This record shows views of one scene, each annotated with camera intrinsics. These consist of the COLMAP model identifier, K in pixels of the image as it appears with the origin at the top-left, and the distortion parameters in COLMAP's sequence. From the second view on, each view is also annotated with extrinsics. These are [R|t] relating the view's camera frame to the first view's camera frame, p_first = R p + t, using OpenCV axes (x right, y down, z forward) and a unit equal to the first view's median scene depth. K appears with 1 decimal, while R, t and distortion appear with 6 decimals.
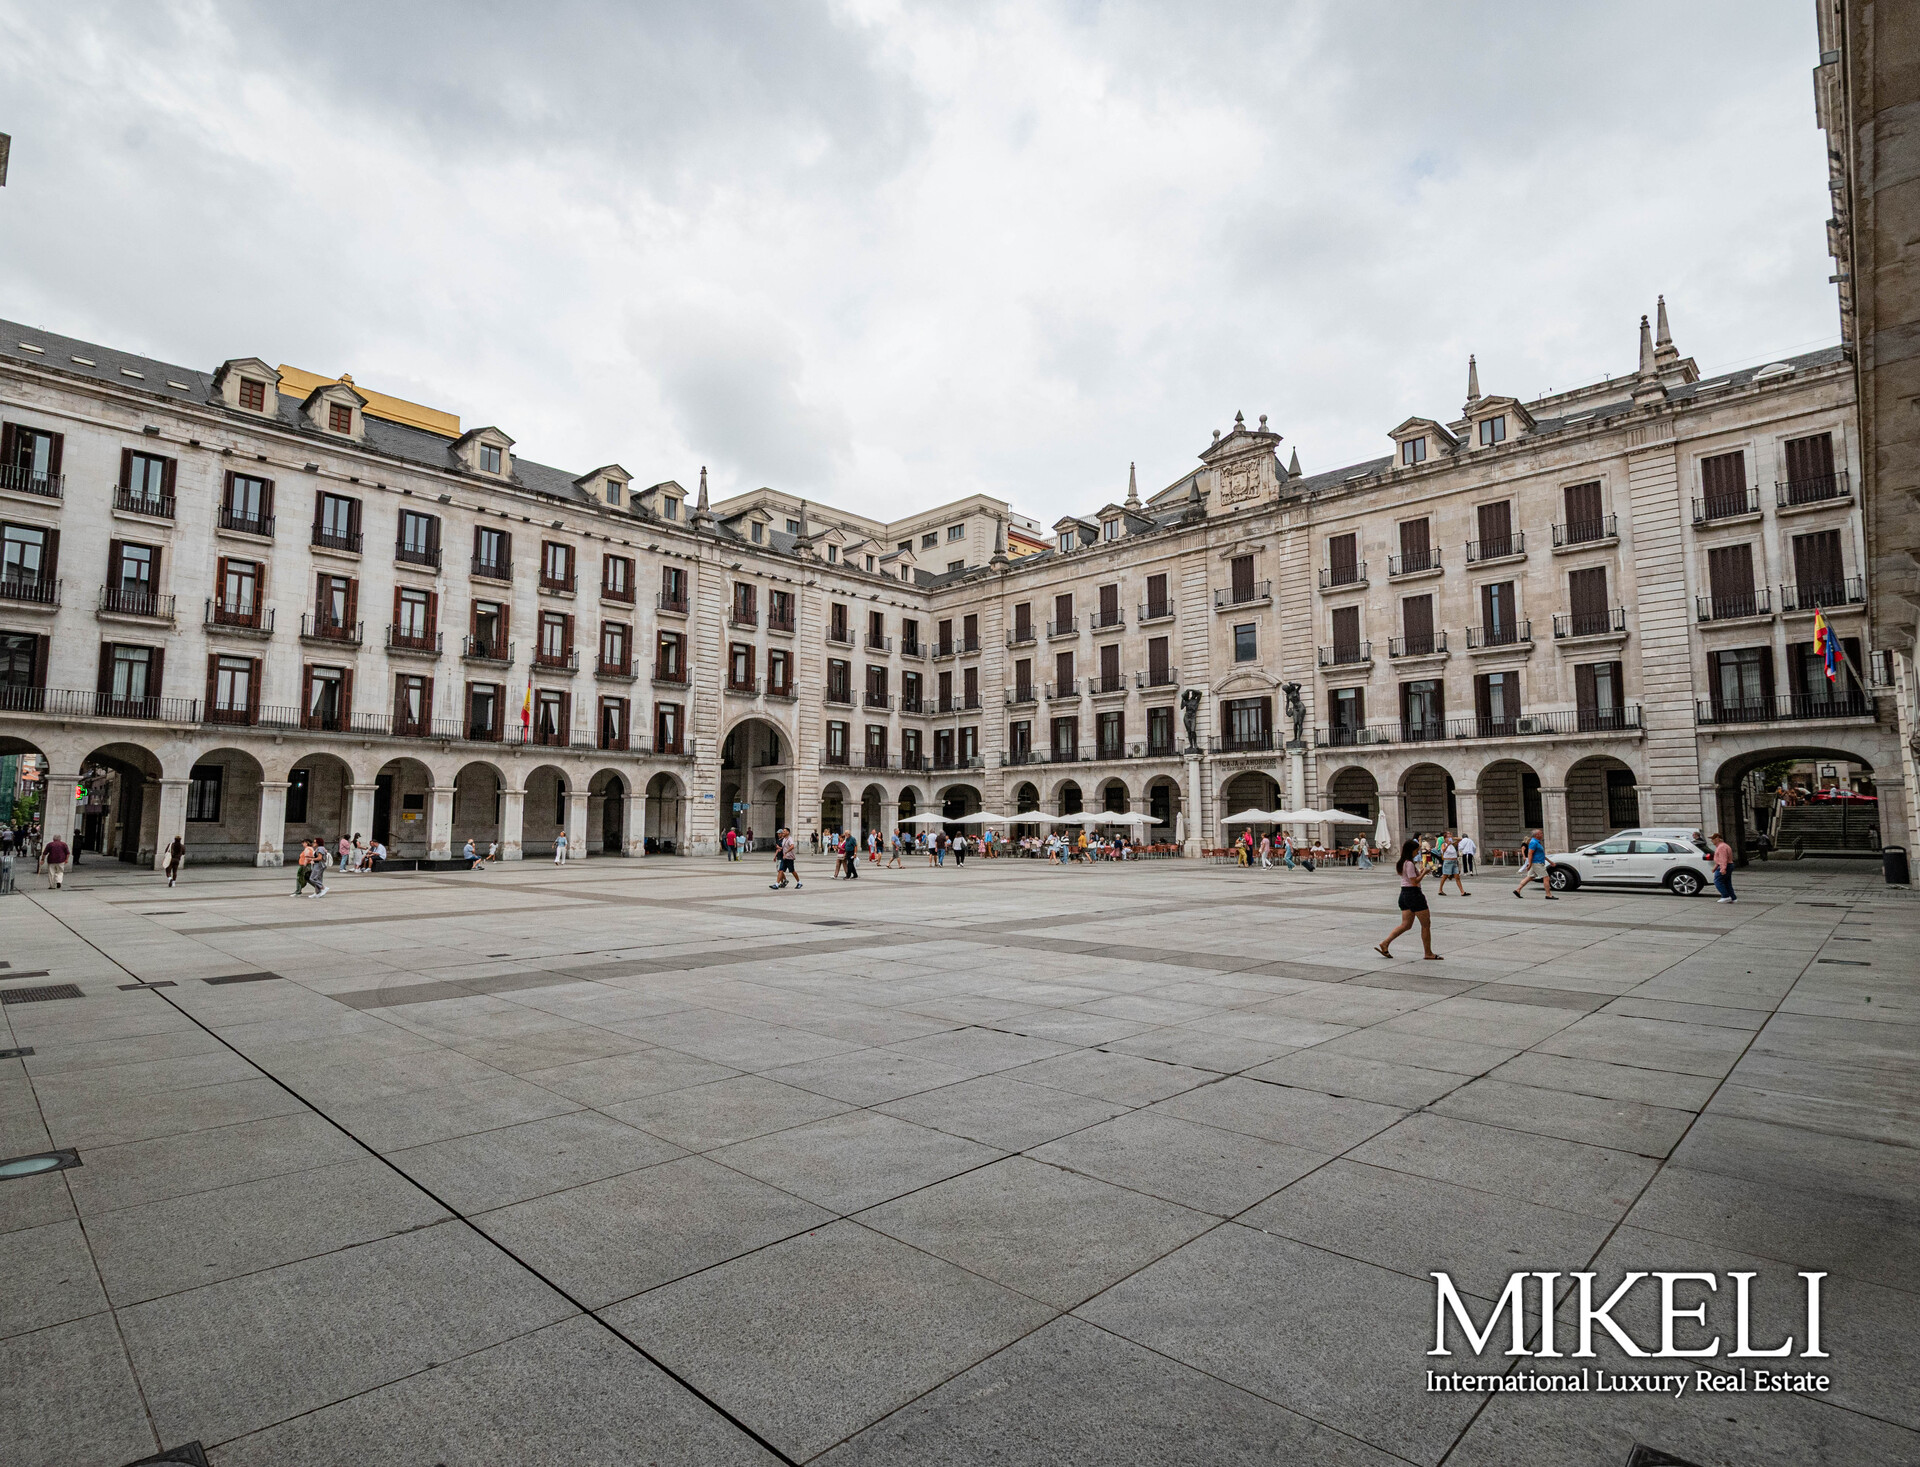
lens RADIAL K [[965.9, 0, 935.7], [0, 965.9, 737.7], [0, 0, 1]] dist [0.003690, -0.000819]
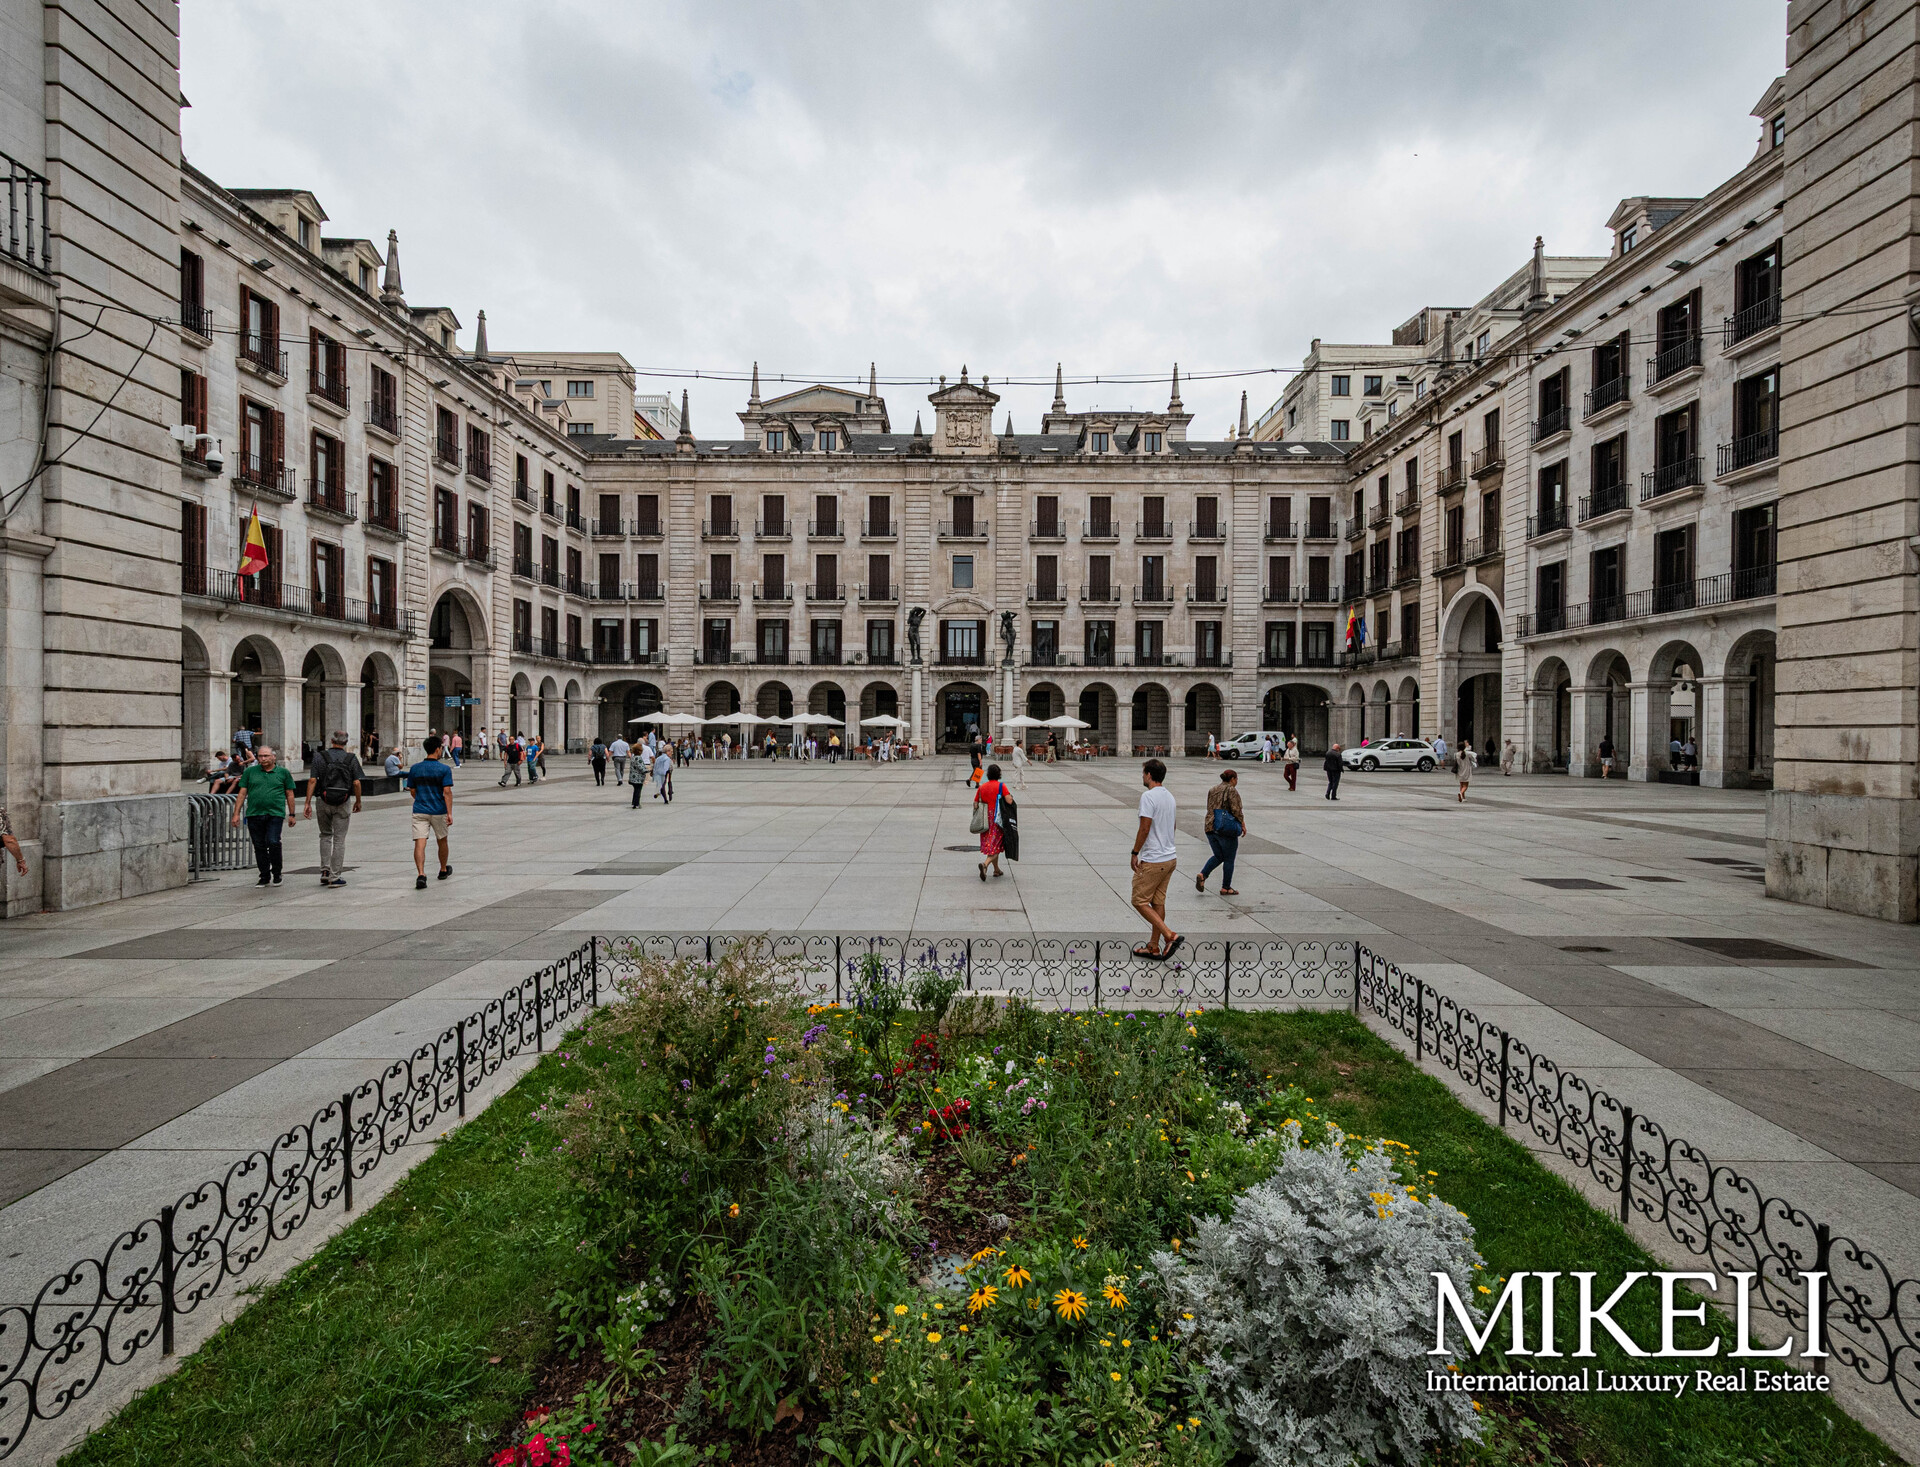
lens RADIAL K [[965.9, 0, 935.7], [0, 965.9, 737.7], [0, 0, 1]] dist [0.003690, -0.000819]
pose [[0.702182, -0.004442, 0.711983, -0.517709], [-0.071593, 0.994472, 0.076812, 0.013267], [-0.708388, -0.104909, 0.697983, 0.182811]]
